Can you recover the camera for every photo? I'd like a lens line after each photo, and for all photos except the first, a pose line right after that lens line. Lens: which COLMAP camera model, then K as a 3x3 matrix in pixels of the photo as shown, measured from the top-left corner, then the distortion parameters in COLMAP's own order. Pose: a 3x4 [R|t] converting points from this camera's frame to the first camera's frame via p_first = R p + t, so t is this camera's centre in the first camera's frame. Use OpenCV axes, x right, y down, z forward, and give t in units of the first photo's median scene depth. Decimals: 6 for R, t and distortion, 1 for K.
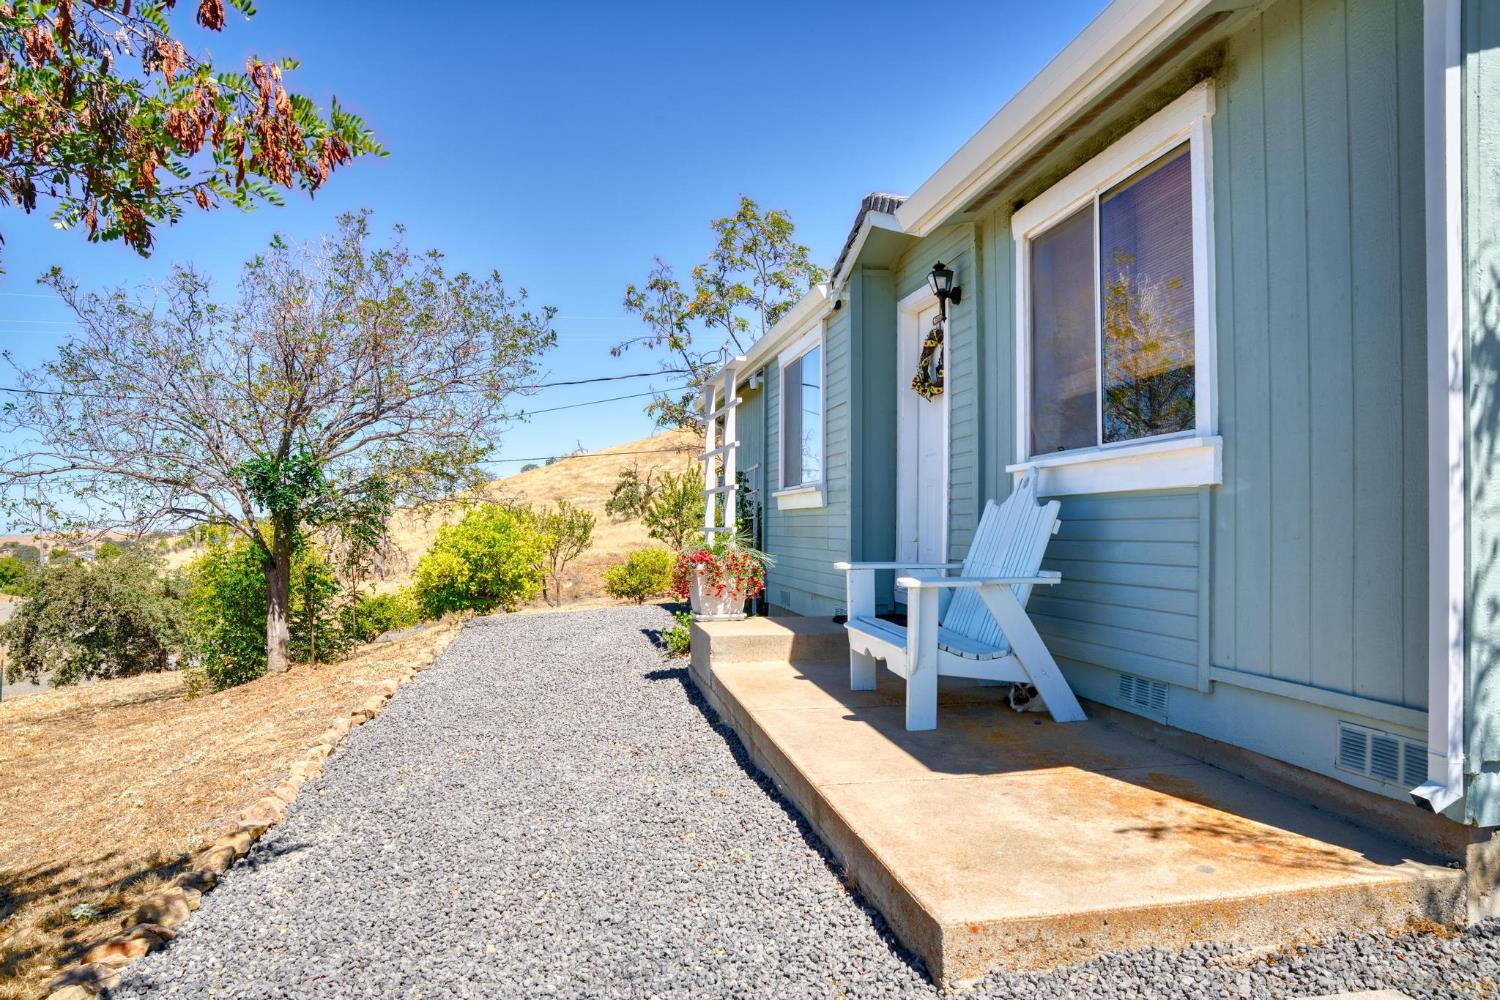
lens RADIAL K [[1033.7, 0, 768.7], [0, 1033.7, 523.6], [0, 0, 1]] dist [-0.103521, 0.068335]
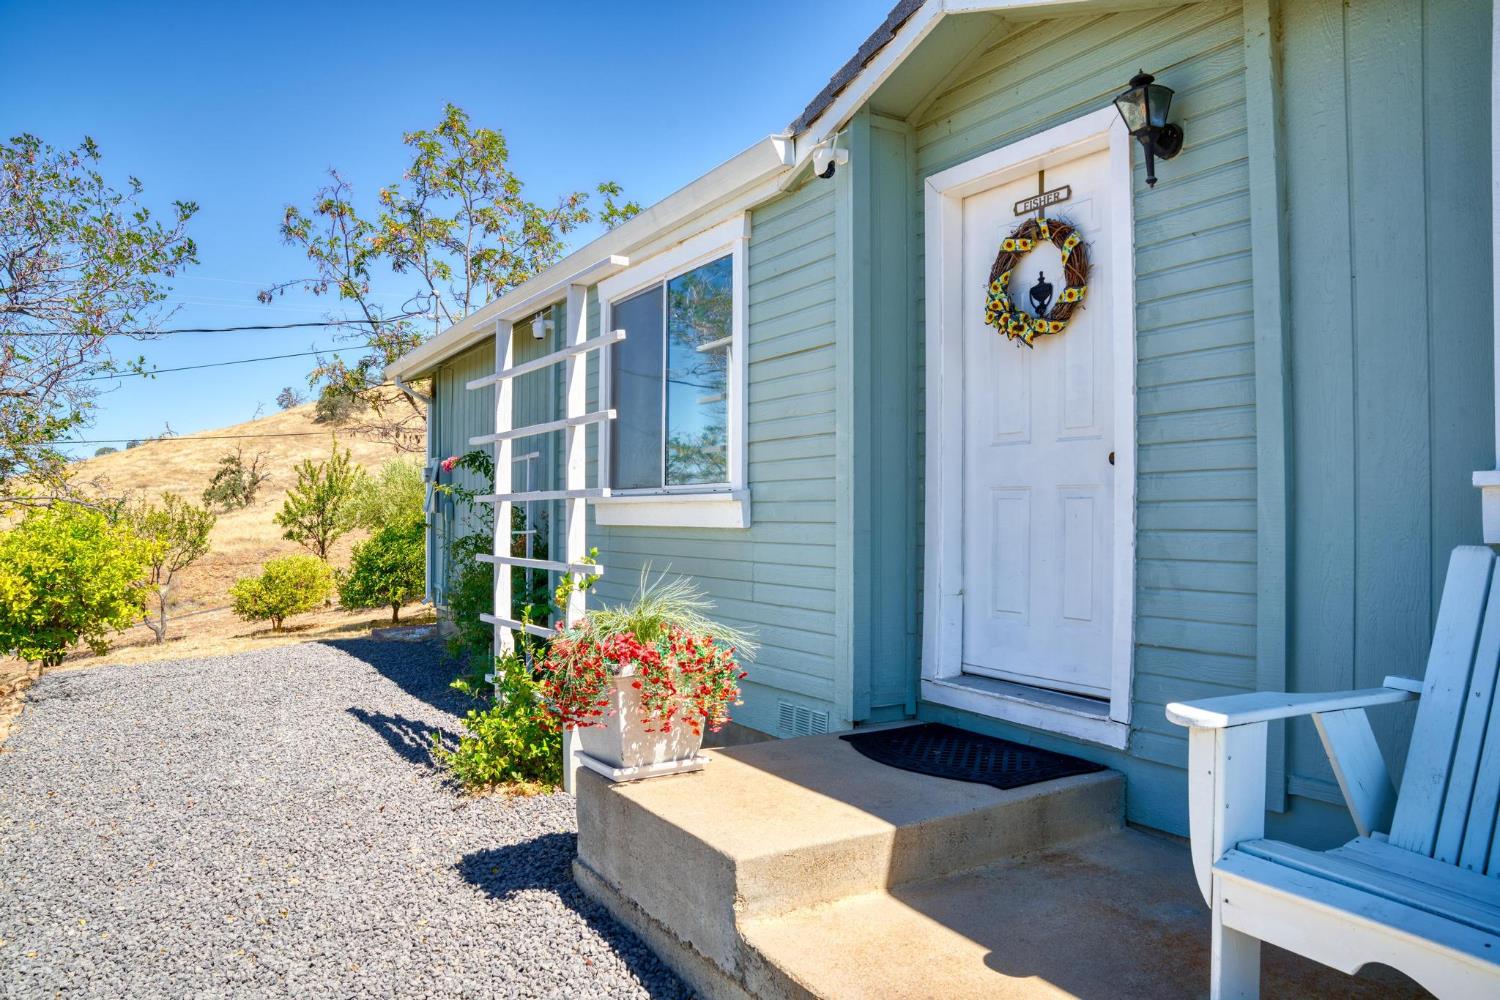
lens RADIAL K [[1033.7, 0, 750.9], [0, 1033.7, 507.5], [0, 0, 1]] dist [-0.103521, 0.068335]
pose [[0.941259, 0.004394, 0.337658, -0.067266], [-0.001928, 0.999969, -0.007640, -0.011177], [-0.337681, 0.006540, 0.941238, 0.212474]]
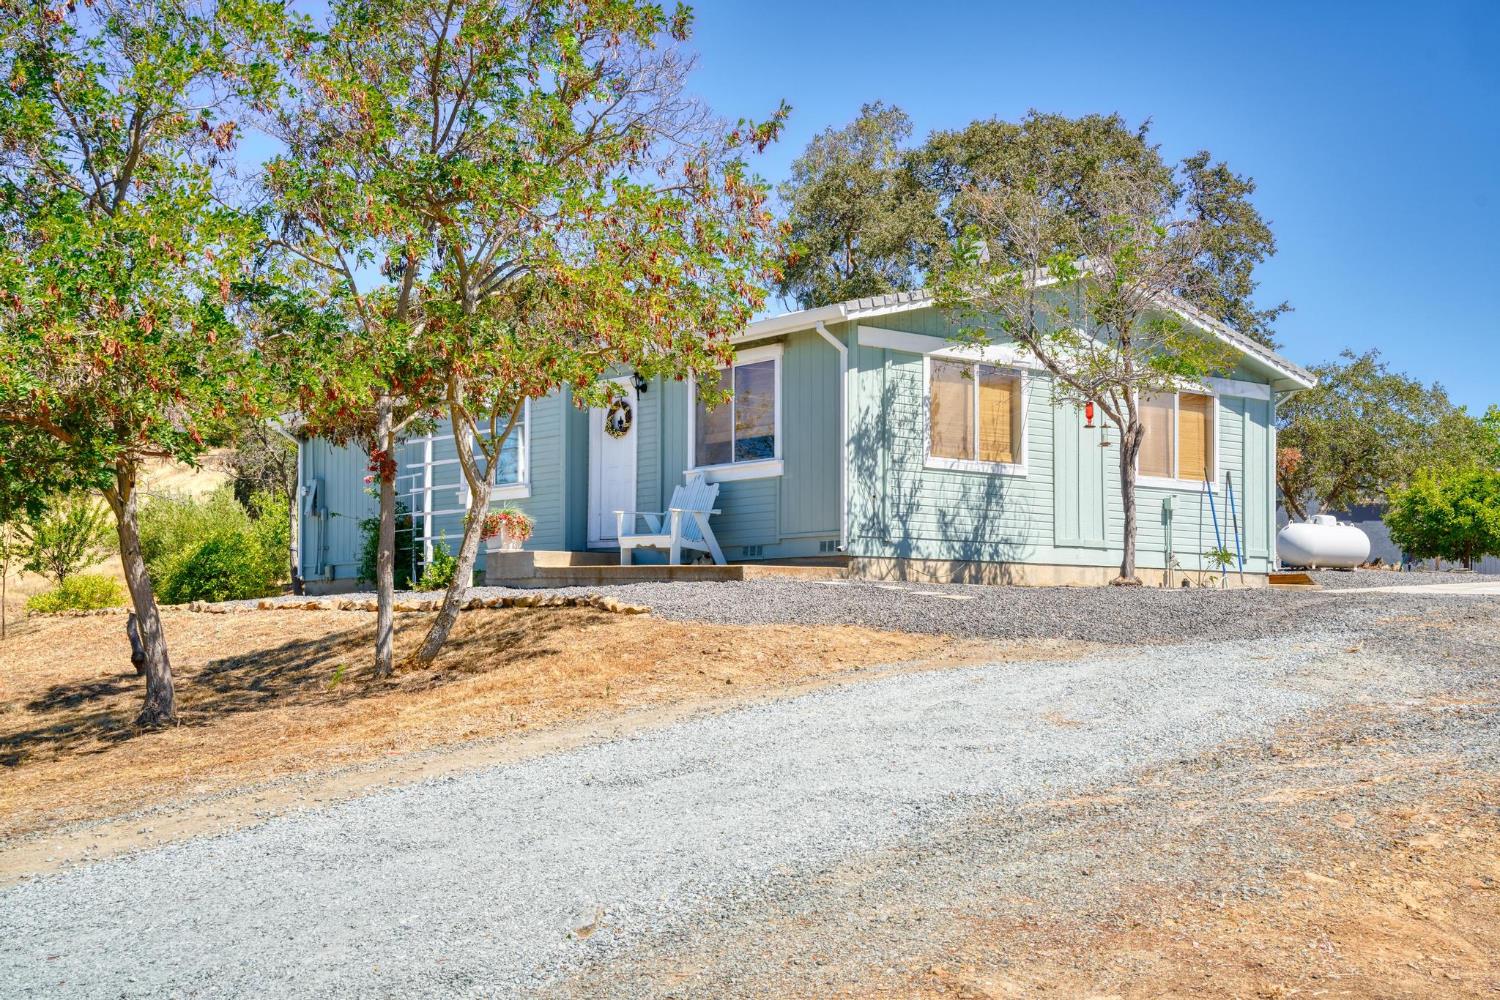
lens RADIAL K [[1653.6, 0, 750.3], [0, 1653.6, 540.3], [0, 0, 1]] dist [0.113045, 0.000000]
pose [[0.874352, 0.020186, 0.484872, -0.436509], [0.000845, 0.999070, -0.043116, 0.078964], [-0.485291, 0.038109, 0.873522, -0.701757]]
